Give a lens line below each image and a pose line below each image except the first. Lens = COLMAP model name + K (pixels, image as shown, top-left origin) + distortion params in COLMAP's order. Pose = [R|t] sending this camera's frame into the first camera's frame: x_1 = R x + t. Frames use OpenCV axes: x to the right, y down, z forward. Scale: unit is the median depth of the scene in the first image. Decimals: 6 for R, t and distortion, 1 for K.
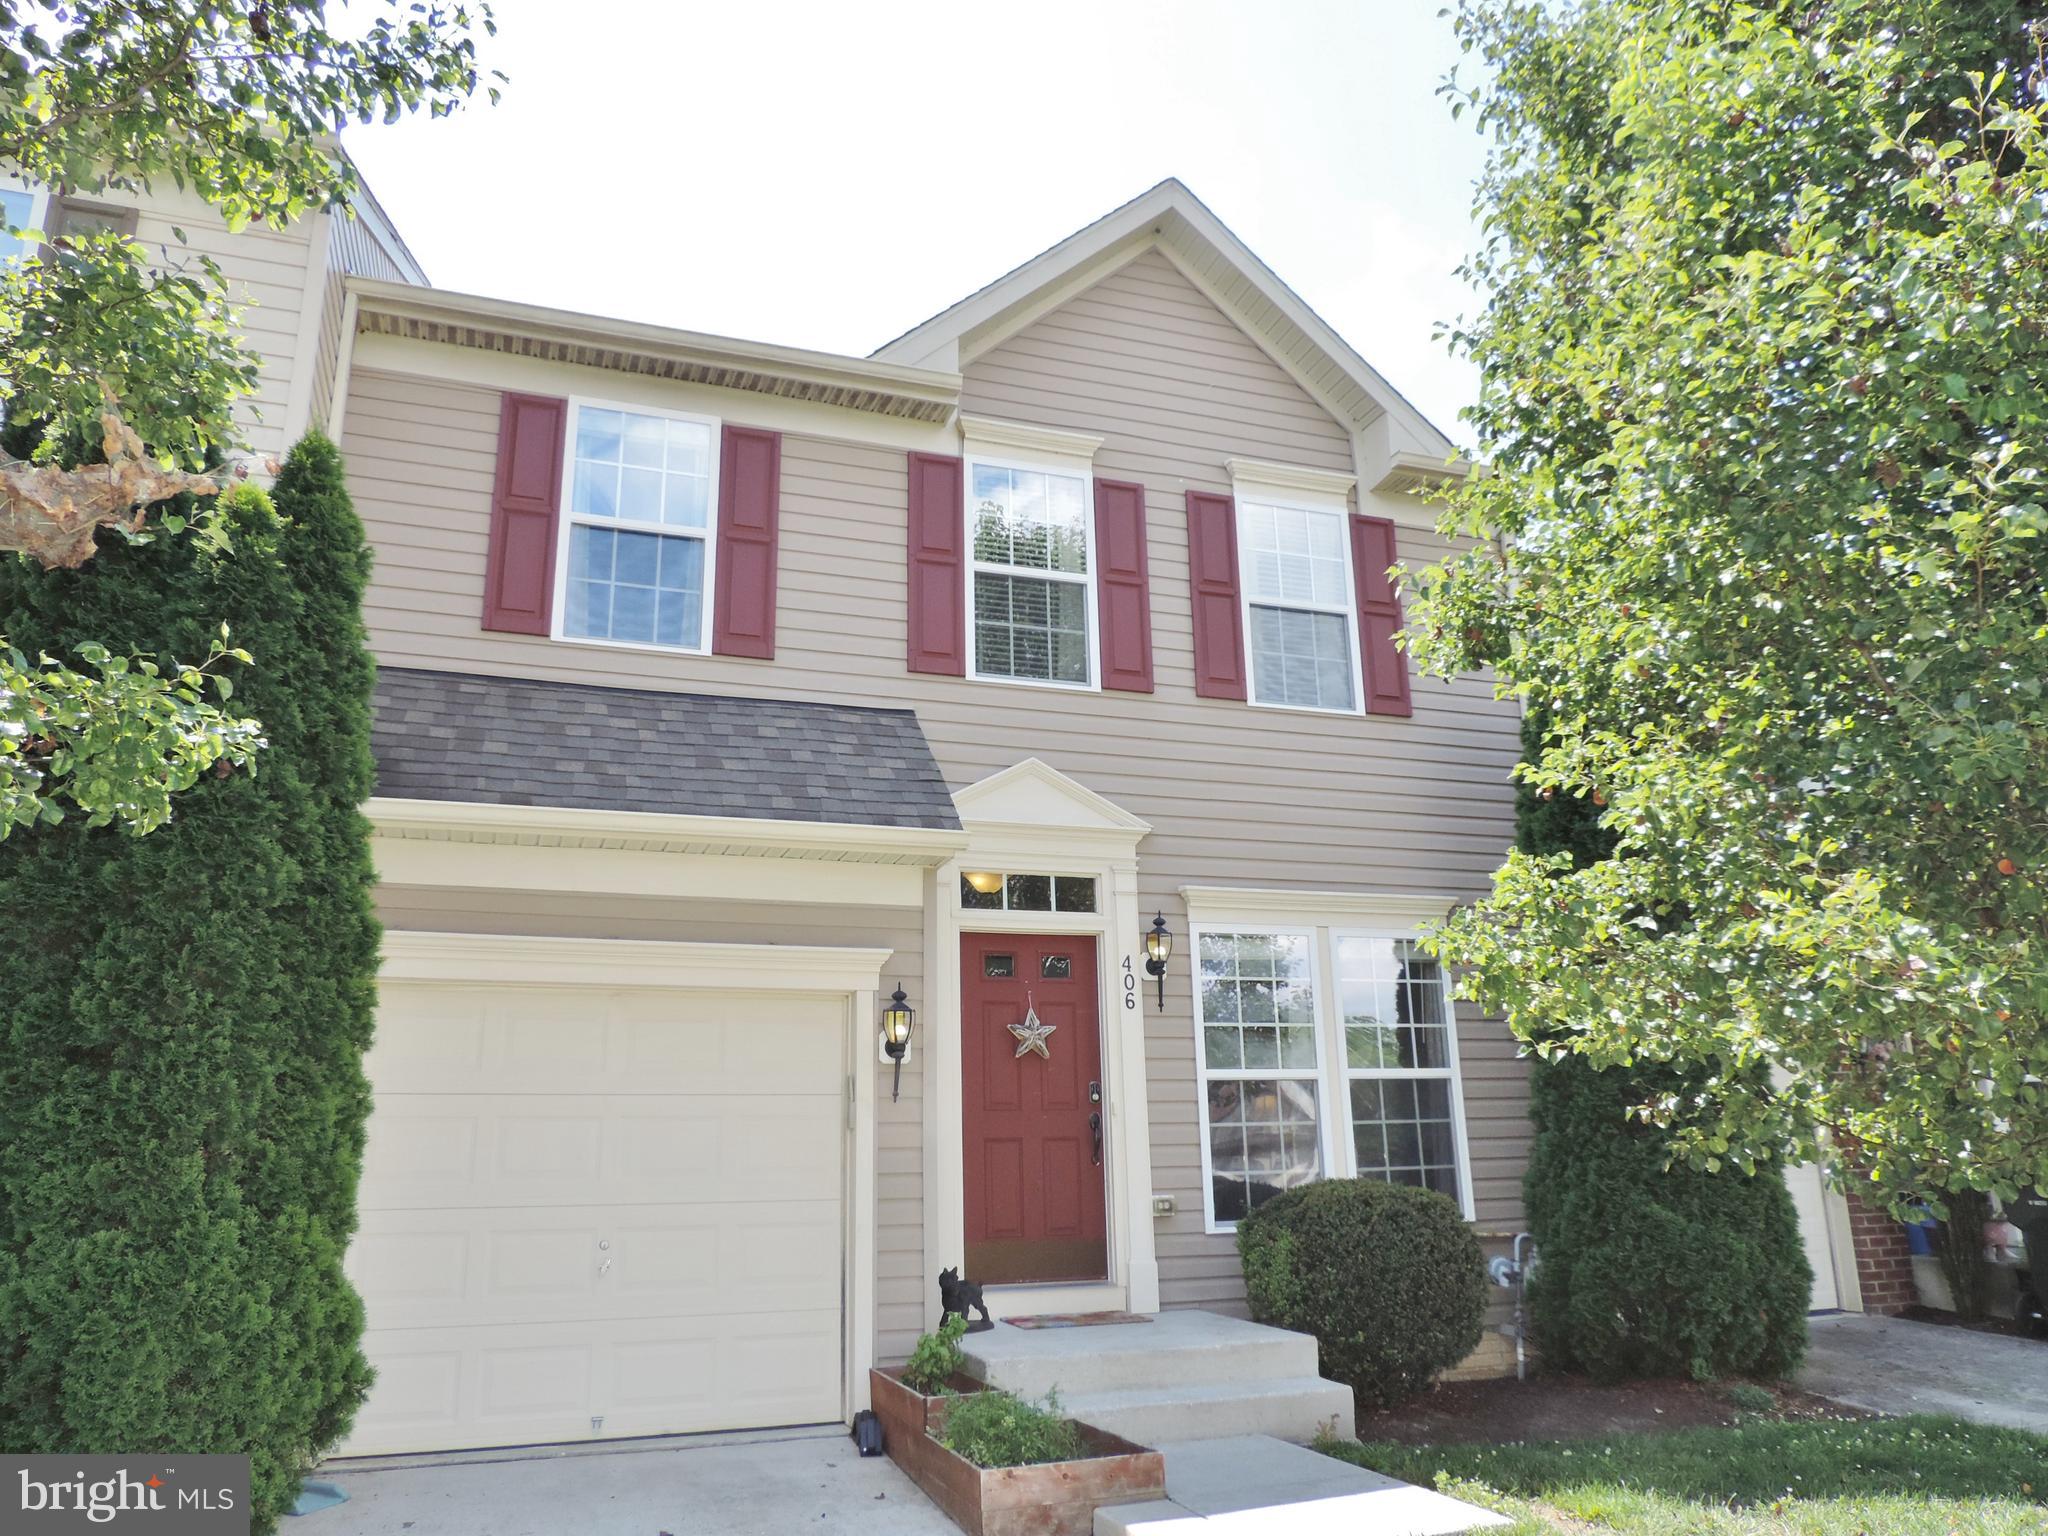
lens RADIAL K [[1449.5, 0, 1024.0], [0, 1449.5, 768.0], [0, 0, 1]] dist [-0.032127, 0.008447]
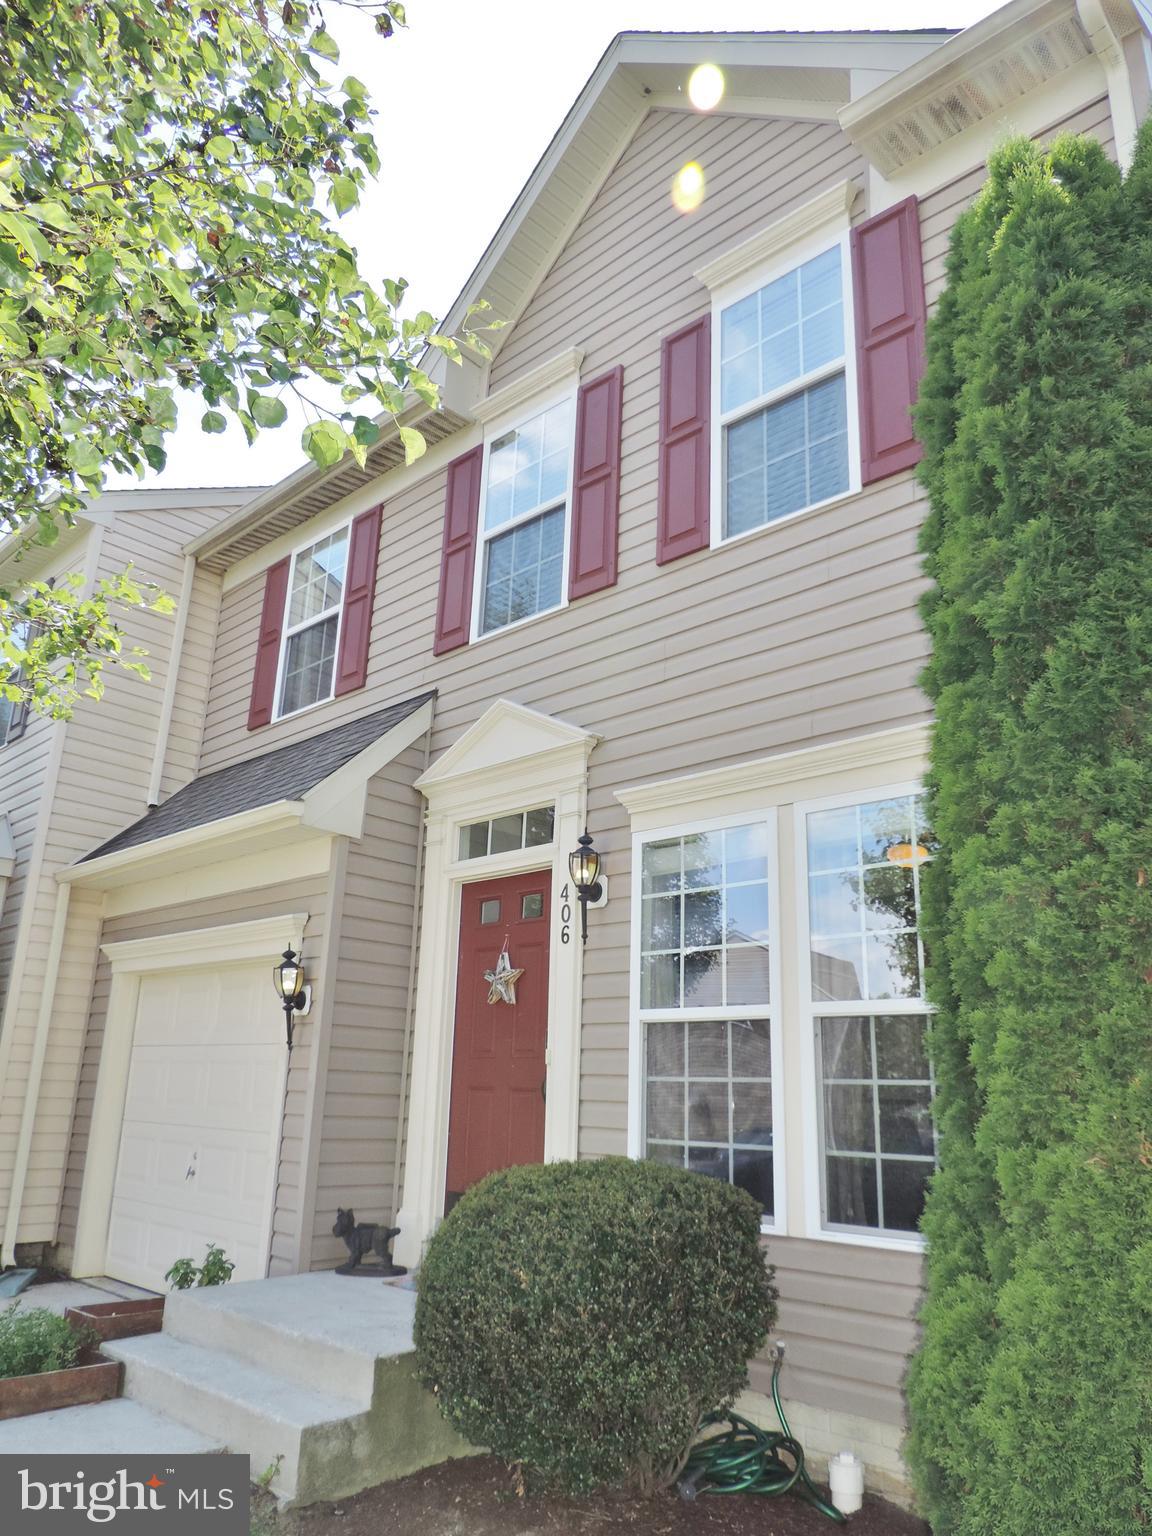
lens RADIAL K [[1087.1, 0, 576.0], [0, 1087.1, 768.0], [0, 0, 1]] dist [-0.032127, 0.008447]
pose [[0.437861, -0.222855, -0.870984, 0.661765], [0.203030, 0.968275, -0.145680, 0.155836], [0.875818, -0.113048, 0.469216, 0.684800]]
